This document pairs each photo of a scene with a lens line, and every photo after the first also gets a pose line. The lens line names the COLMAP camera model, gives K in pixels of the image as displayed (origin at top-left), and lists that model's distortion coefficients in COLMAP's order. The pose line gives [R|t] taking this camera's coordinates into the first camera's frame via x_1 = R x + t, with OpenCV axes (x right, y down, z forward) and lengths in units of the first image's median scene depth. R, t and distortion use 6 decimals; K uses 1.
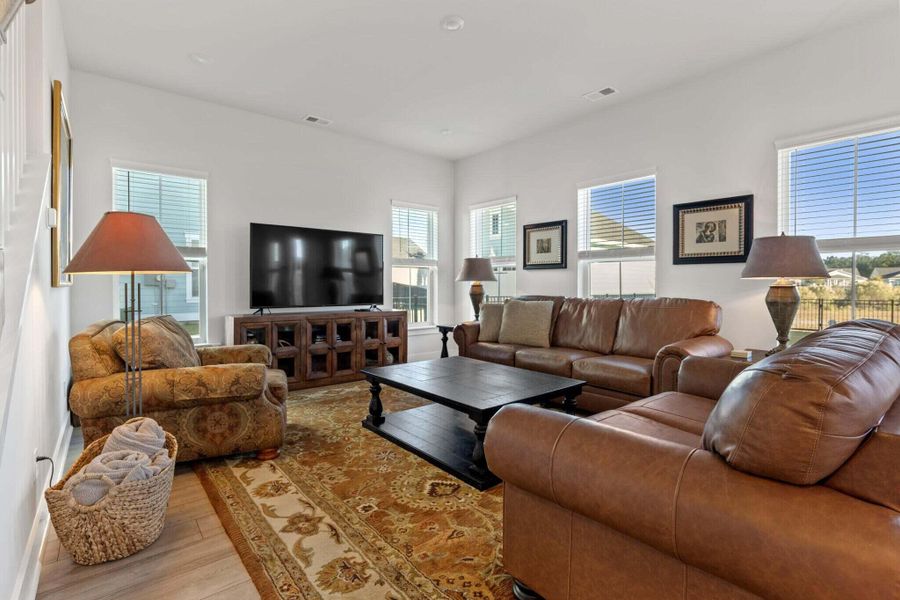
lens RADIAL K [[425.9, 0, 450.5], [0, 425.9, 283.8], [0, 0, 1]] dist [-0.020282, 0.005764]
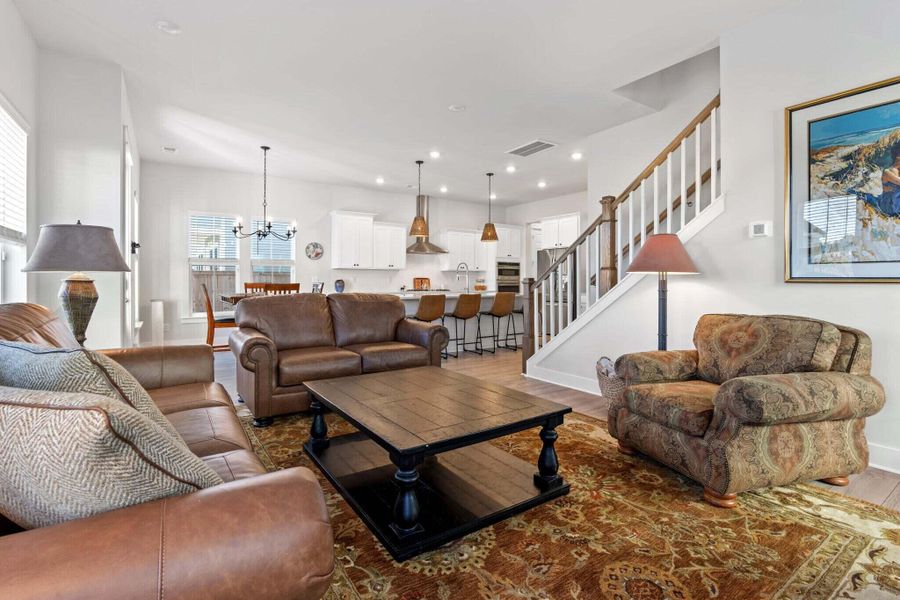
lens RADIAL K [[425.9, 0, 450.5], [0, 425.9, 283.8], [0, 0, 1]] dist [-0.020282, 0.005764]
pose [[-0.995641, -0.004261, 0.093169, -0.074114], [-0.003658, 0.999971, 0.006642, 0.003772], [-0.093195, 0.006272, -0.995628, 1.491548]]
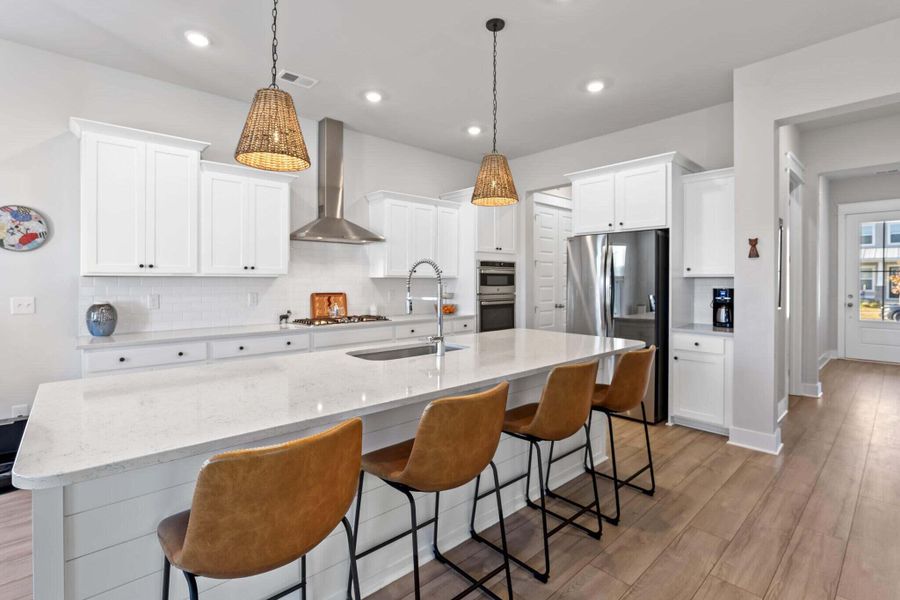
lens RADIAL K [[425.9, 0, 450.5], [0, 425.9, 283.8], [0, 0, 1]] dist [-0.020282, 0.005764]
pose [[-0.998709, -0.001630, -0.050770, 0.048140], [-0.001978, 0.999975, 0.006802, -0.048220], [0.050758, 0.006894, -0.998687, 0.215345]]
